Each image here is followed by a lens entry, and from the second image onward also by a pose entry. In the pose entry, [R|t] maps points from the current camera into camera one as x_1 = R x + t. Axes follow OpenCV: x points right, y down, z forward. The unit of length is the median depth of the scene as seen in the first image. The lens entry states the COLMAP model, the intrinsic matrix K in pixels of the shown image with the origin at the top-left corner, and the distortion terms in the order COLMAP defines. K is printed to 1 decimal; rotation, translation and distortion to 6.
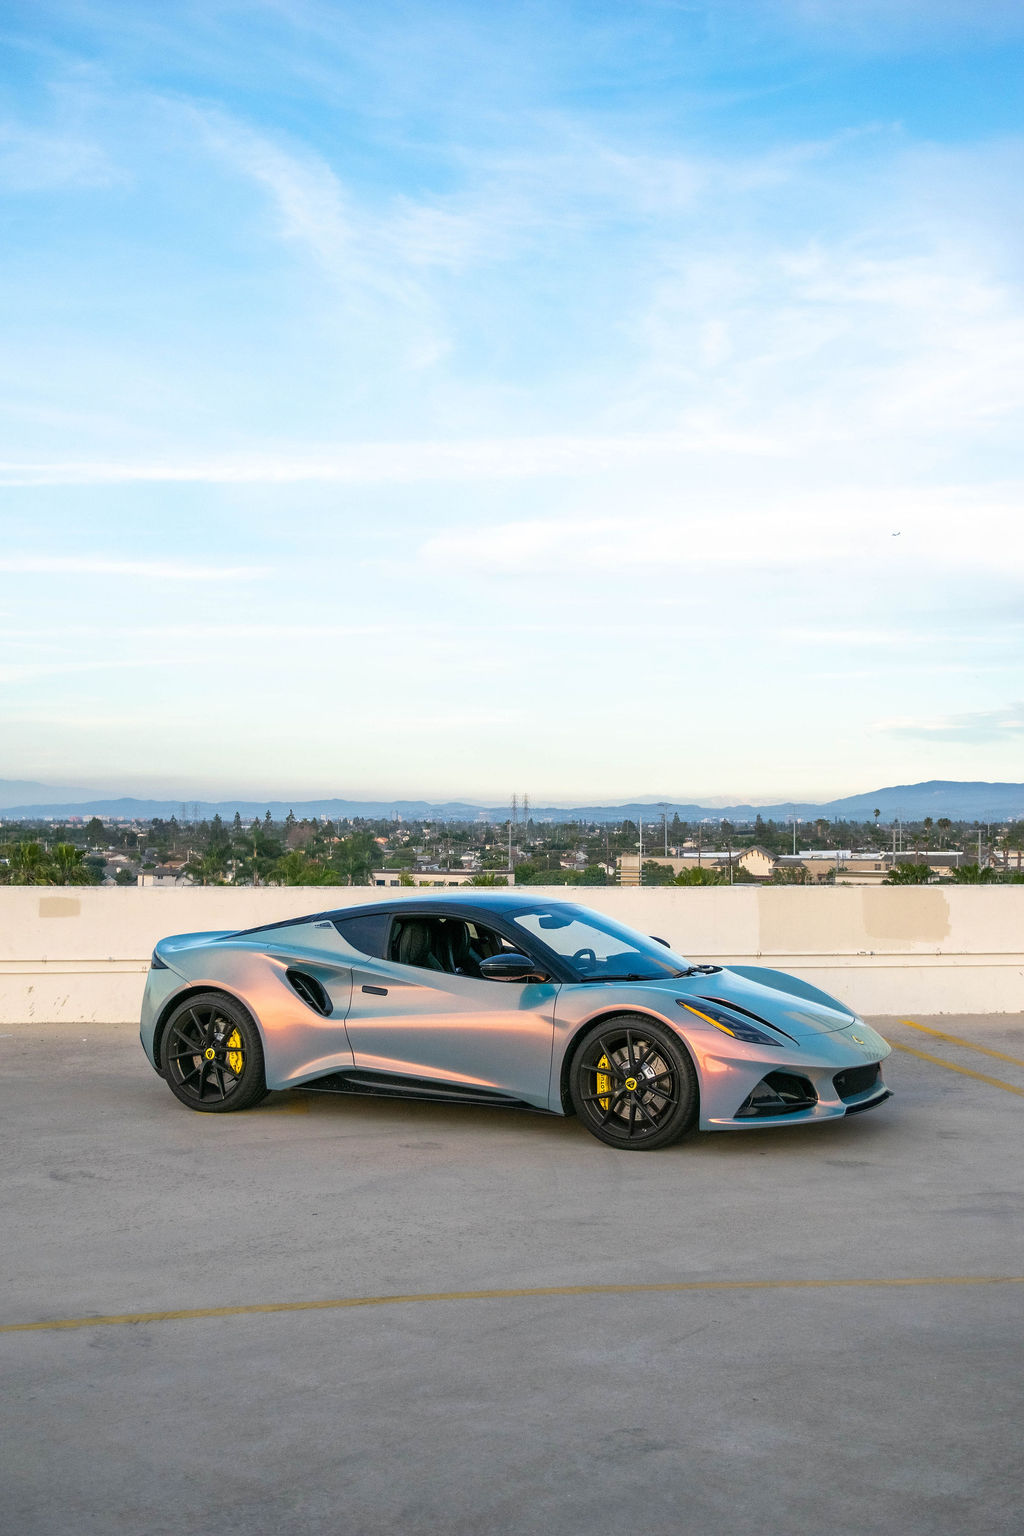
lens RADIAL K [[1943.5, 0, 512.0], [0, 1943.5, 768.0], [0, 0, 1]] dist [-0.024635, -0.058007]
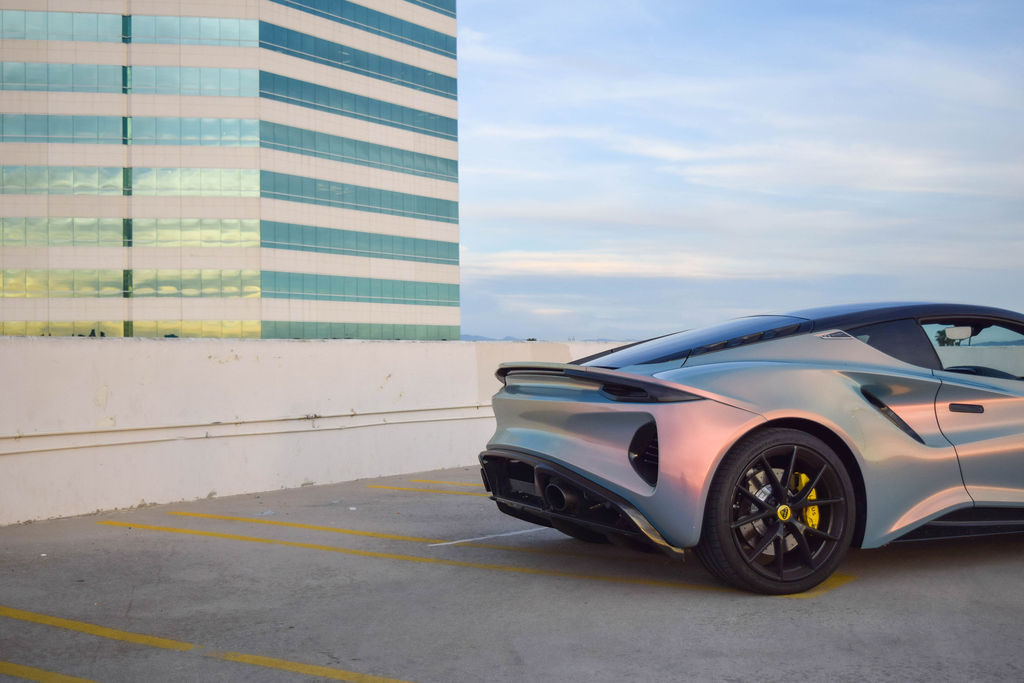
lens RADIAL K [[1322.1, 0, 512.0], [0, 1322.1, 341.5], [0, 0, 1]] dist [-0.043511, 0.003103]
pose [[0.645976, -0.000214, 0.763358, -0.619445], [-0.008387, 0.999938, 0.007378, 0.085379], [-0.763312, -0.011168, 0.645933, 0.800326]]
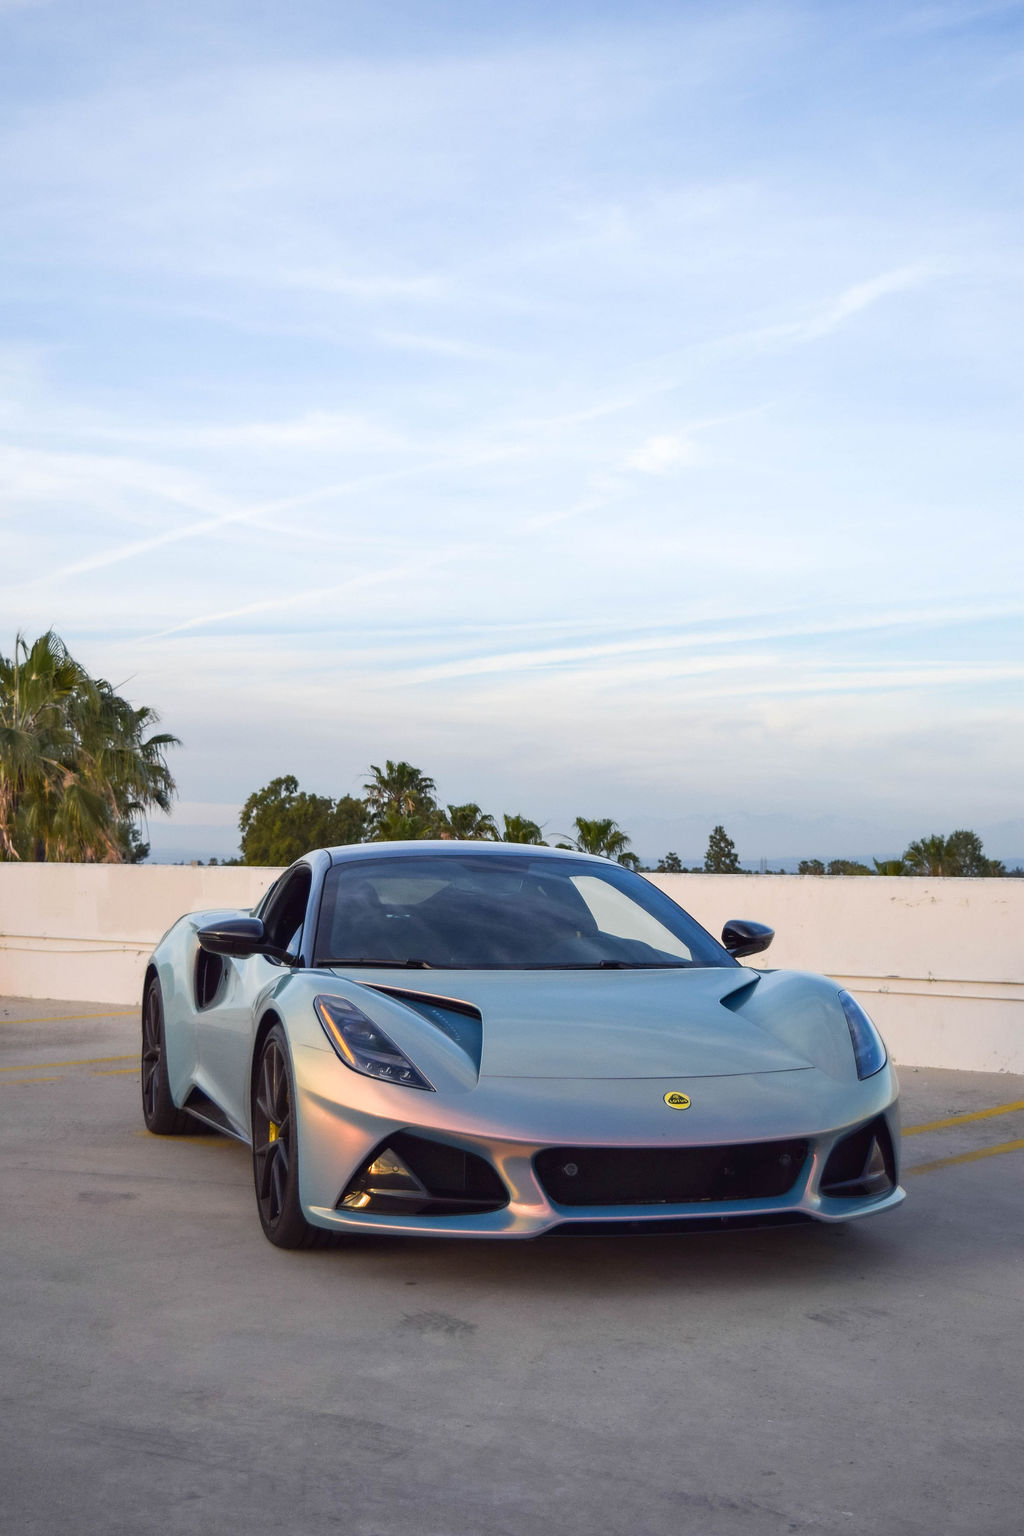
lens RADIAL K [[1997.2, 0, 509.6], [0, 1997.2, 746.8], [0, 0, 1]] dist [-0.041772, 0.038316]
pose [[0.711683, -0.038392, -0.701451, 0.509506], [0.009600, 0.998944, -0.044934, 0.067308], [0.702435, 0.025245, 0.711300, 0.570490]]
